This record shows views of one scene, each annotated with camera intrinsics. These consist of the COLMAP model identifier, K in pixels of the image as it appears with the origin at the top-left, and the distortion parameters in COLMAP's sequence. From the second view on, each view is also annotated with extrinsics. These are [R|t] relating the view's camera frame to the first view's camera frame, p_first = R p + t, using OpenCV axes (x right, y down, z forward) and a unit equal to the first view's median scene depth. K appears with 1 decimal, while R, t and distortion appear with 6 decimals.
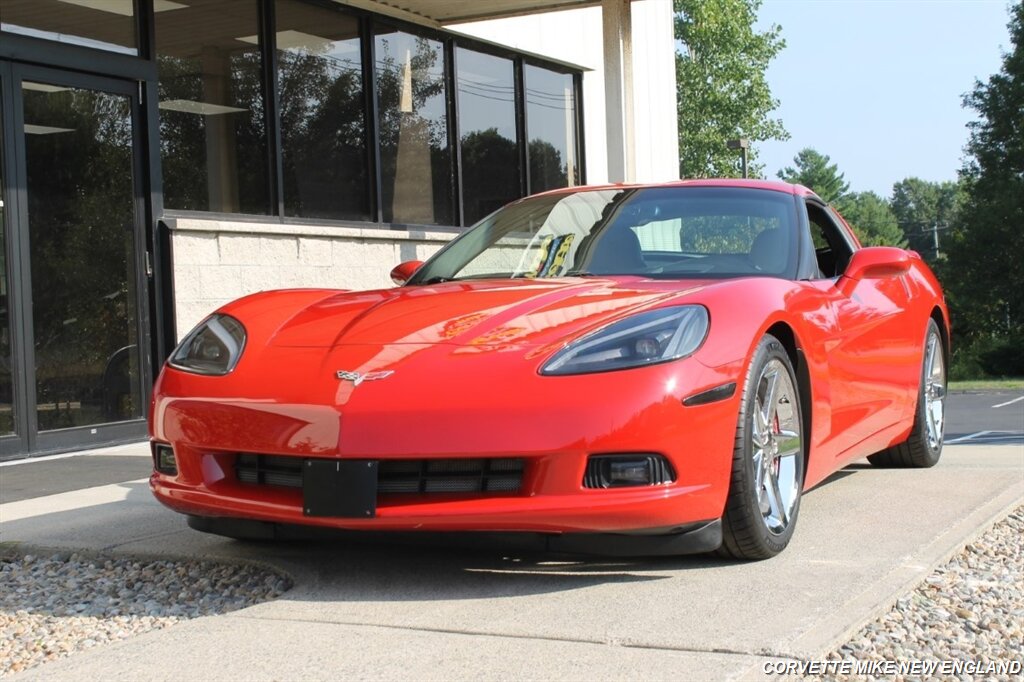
lens RADIAL K [[1602.3, 0, 512.0], [0, 1602.3, 341.0], [0, 0, 1]] dist [-0.022403, -0.075478]
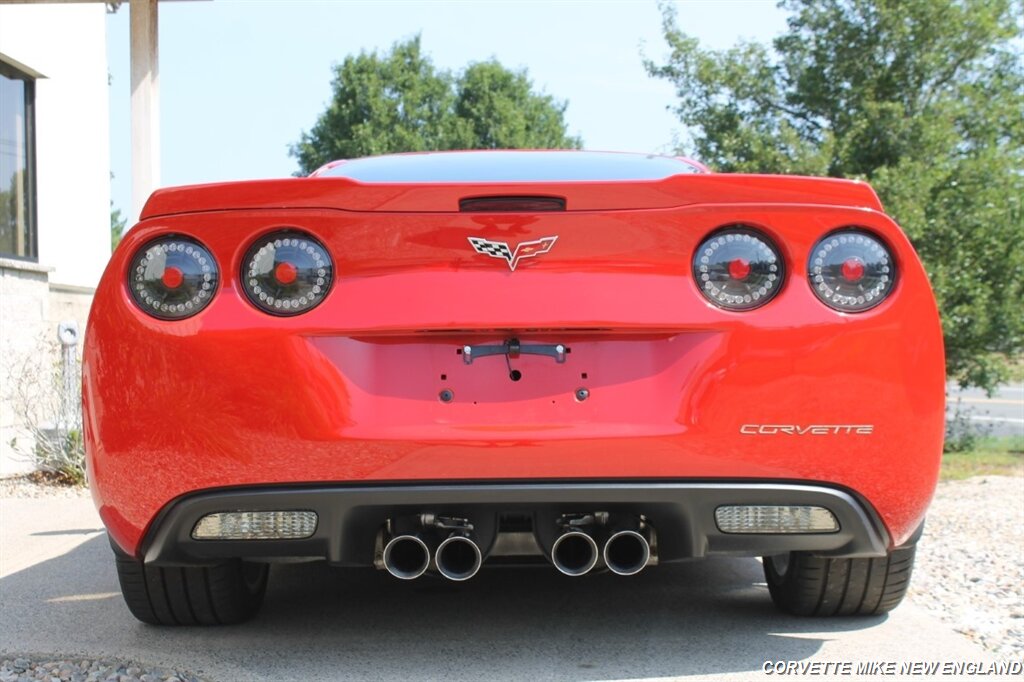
lens RADIAL K [[1568.8, 0, 512.0], [0, 1568.8, 341.0], [0, 0, 1]] dist [-0.026968, 0.035029]
pose [[0.895210, 0.022080, 0.445096, -0.132862], [-0.009209, 0.999475, -0.031061, 0.006542], [-0.445548, 0.023707, 0.894944, 0.116308]]
